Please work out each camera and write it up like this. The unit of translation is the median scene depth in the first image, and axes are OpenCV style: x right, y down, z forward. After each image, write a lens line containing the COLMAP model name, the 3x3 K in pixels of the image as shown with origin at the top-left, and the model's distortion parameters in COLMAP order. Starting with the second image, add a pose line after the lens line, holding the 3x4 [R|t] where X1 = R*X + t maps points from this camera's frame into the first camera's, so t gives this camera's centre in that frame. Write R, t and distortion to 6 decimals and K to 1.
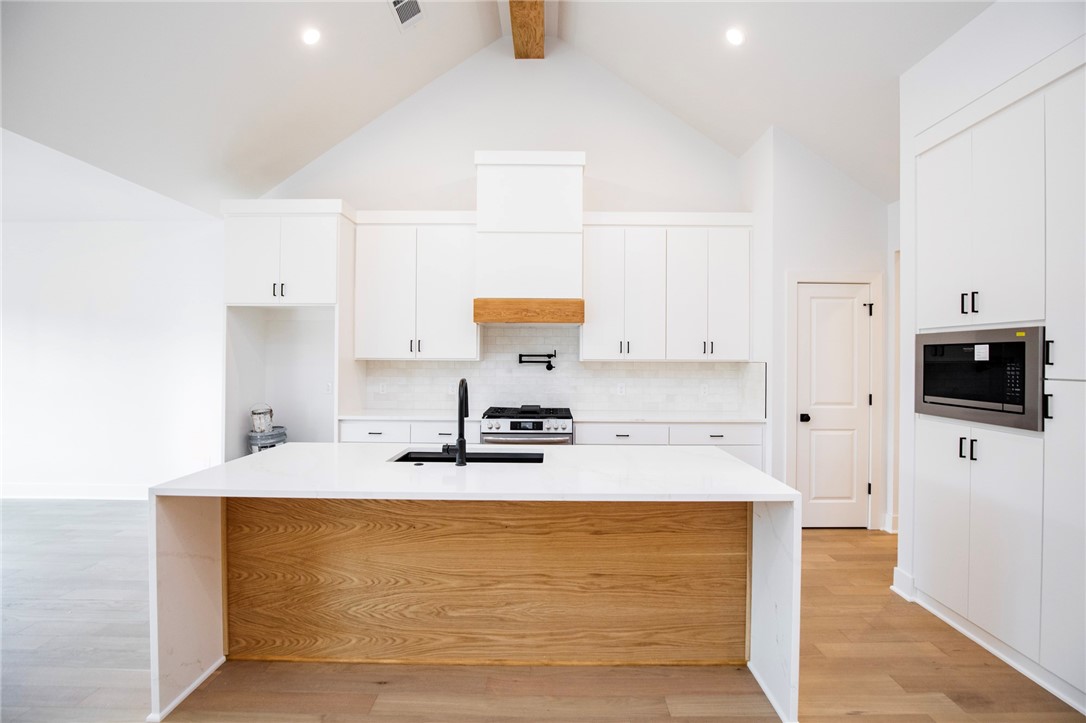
lens RADIAL K [[504.8, 0, 550.2], [0, 504.8, 357.8], [0, 0, 1]] dist [-0.032829, 0.004634]
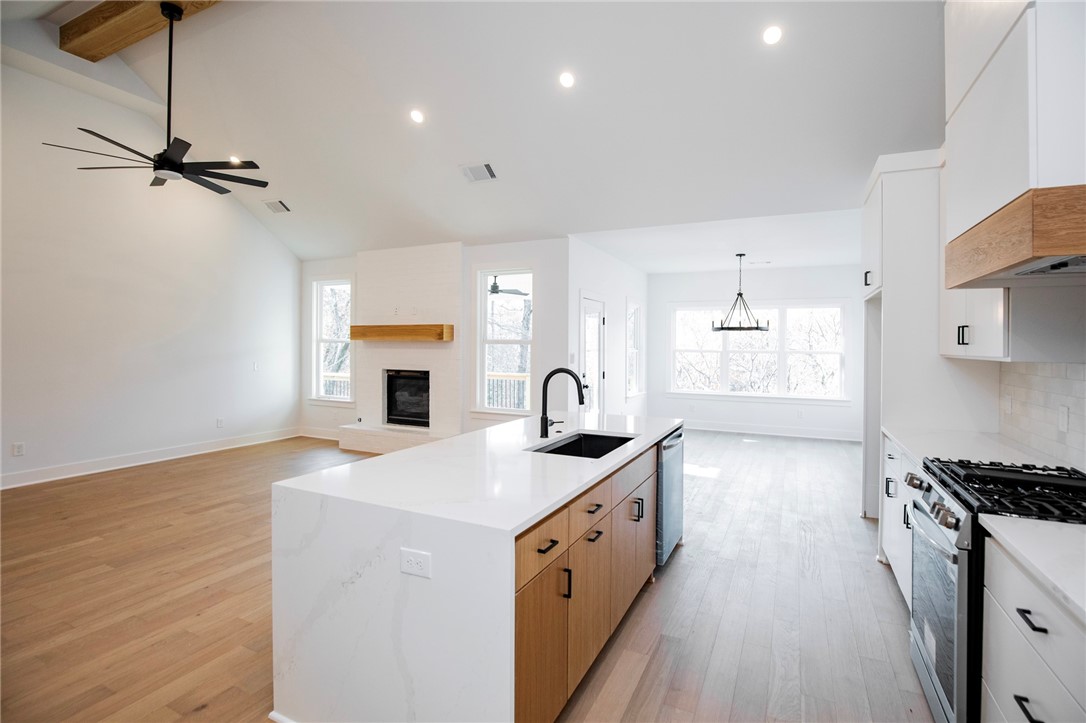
lens RADIAL K [[509.3, 0, 550.9], [0, 509.3, 344.3], [0, 0, 1]] dist [-0.027797, 0.000288]
pose [[-0.428212, -0.010144, -0.903621, 0.533933], [-0.010753, 0.999923, -0.006129, -0.003804], [0.903614, 0.007092, -0.428289, 0.873510]]
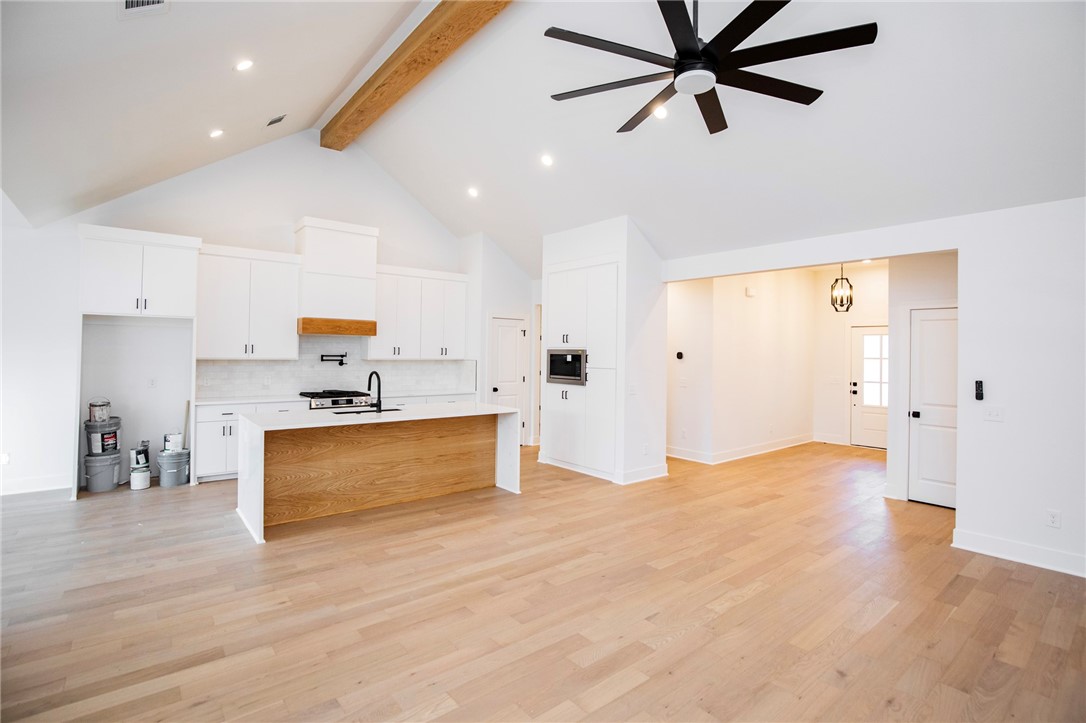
lens RADIAL K [[518.4, 0, 551.9], [0, 518.4, 346.2], [0, 0, 1]] dist [-0.030104, 0.000460]
pose [[0.769892, 0.012664, 0.638049, -0.562764], [-0.008729, 0.999919, -0.009313, -0.027258], [-0.638115, 0.001600, 0.769939, -0.627338]]
